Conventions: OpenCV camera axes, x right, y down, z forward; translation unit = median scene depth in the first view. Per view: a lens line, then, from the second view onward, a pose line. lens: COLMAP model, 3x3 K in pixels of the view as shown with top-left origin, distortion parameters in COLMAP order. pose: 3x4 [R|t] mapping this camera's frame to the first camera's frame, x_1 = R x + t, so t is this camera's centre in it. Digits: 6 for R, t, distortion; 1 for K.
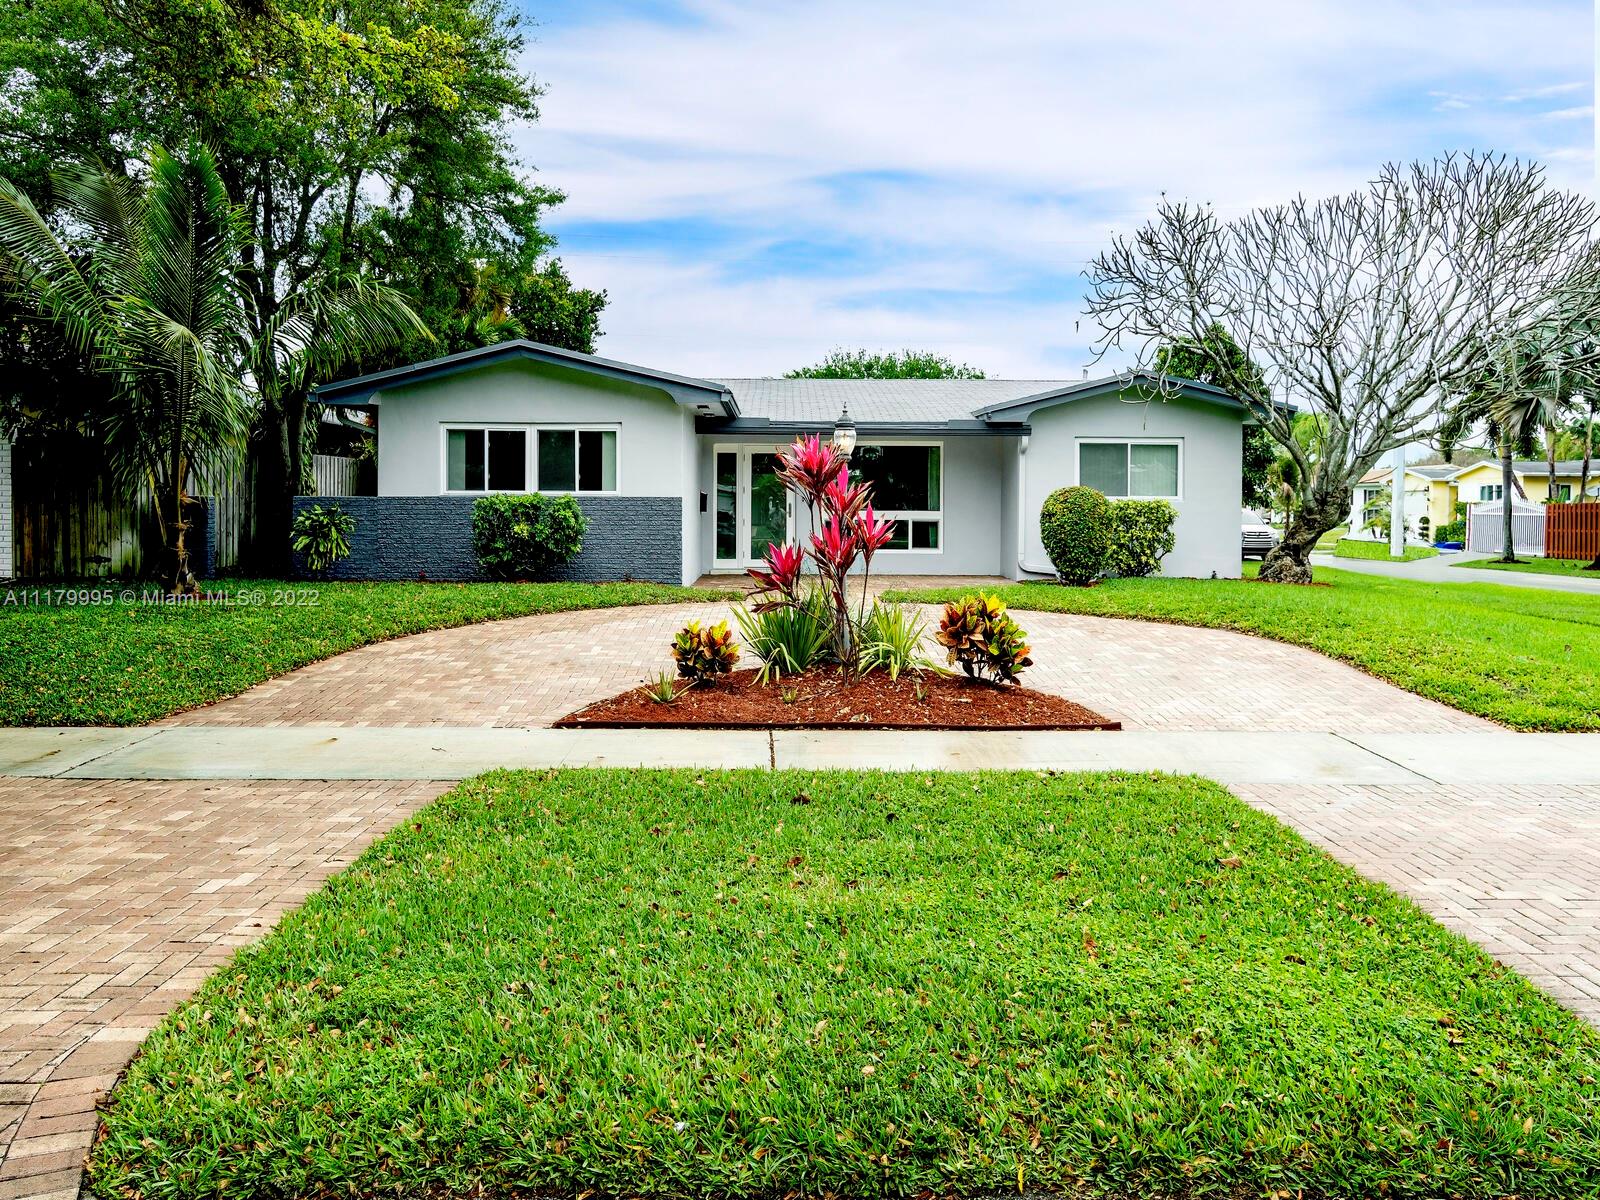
lens RADIAL K [[1098.5, 0, 800.0], [0, 1098.5, 600.0], [0, 0, 1]] dist [0.000066, 0.000004]
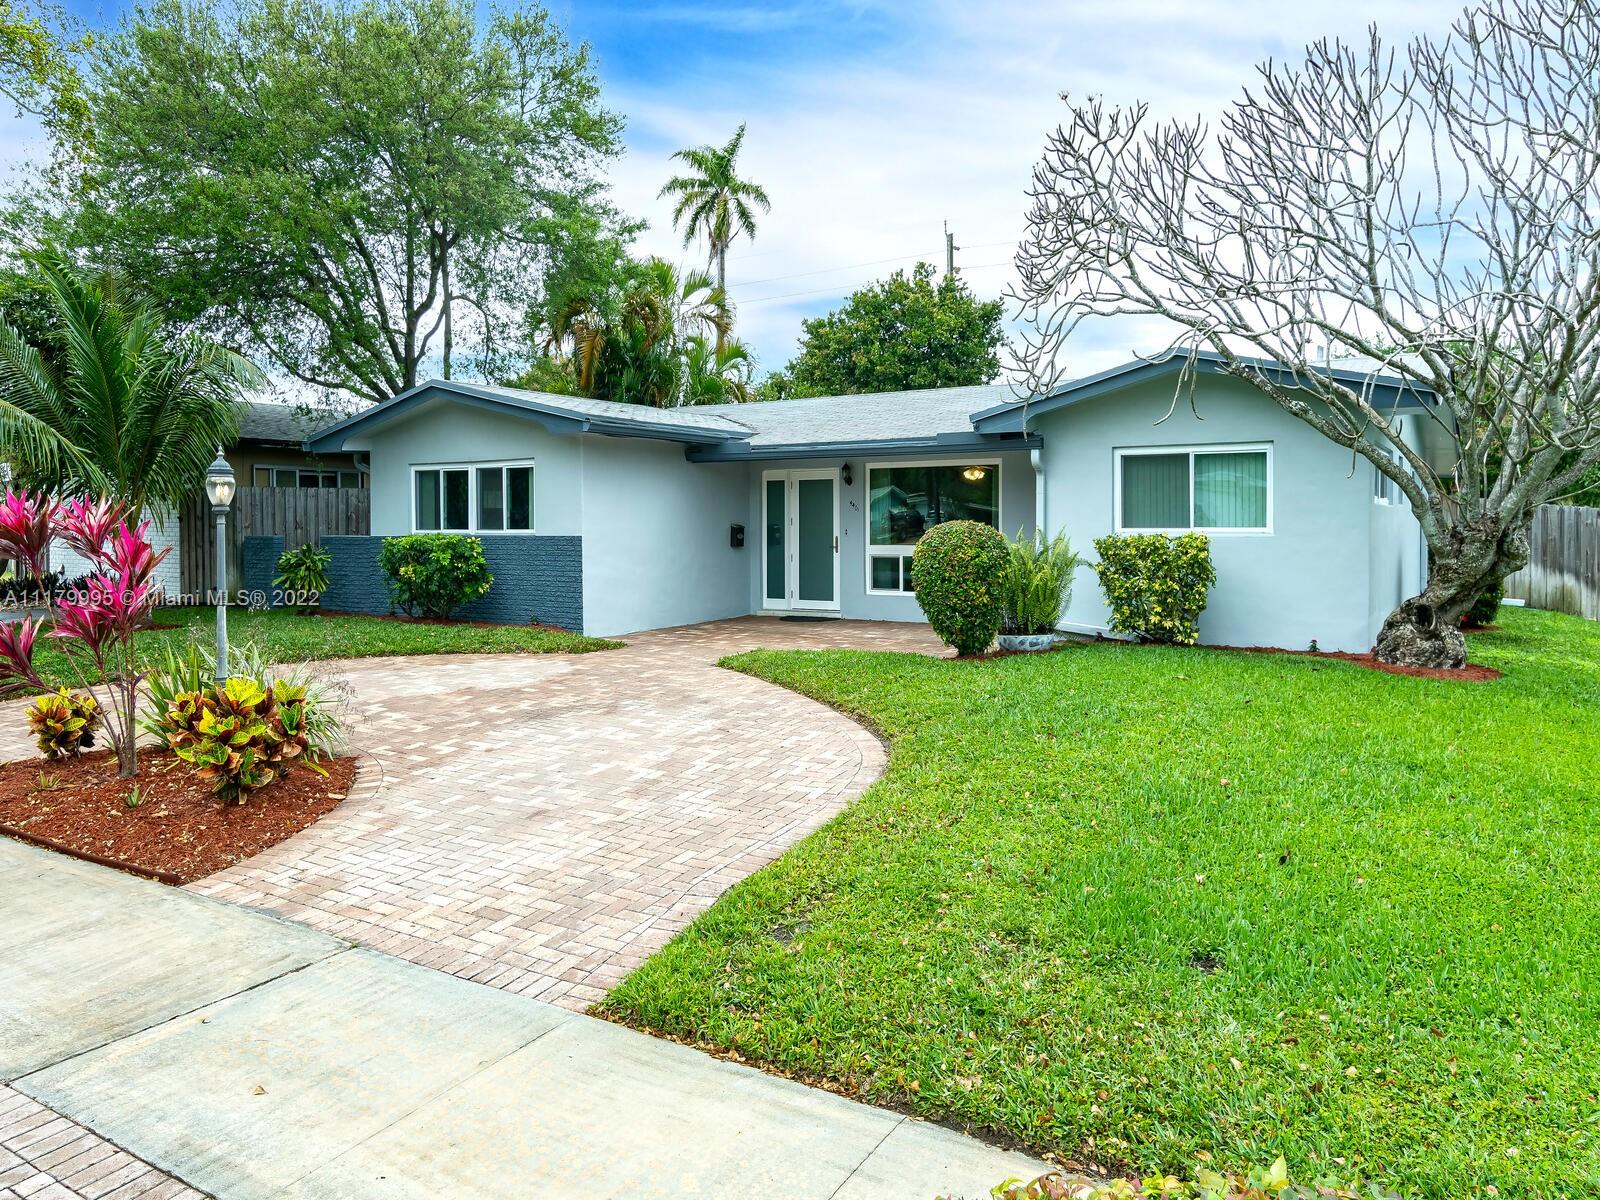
lens RADIAL K [[1098.5, 0, 800.0], [0, 1098.5, 600.0], [0, 0, 1]] dist [0.000066, 0.000004]
pose [[0.843364, 0.029720, -0.536520, 0.539706], [-0.036040, 0.999350, -0.001294, -0.045029], [0.536133, 0.020428, 0.843887, 0.319383]]
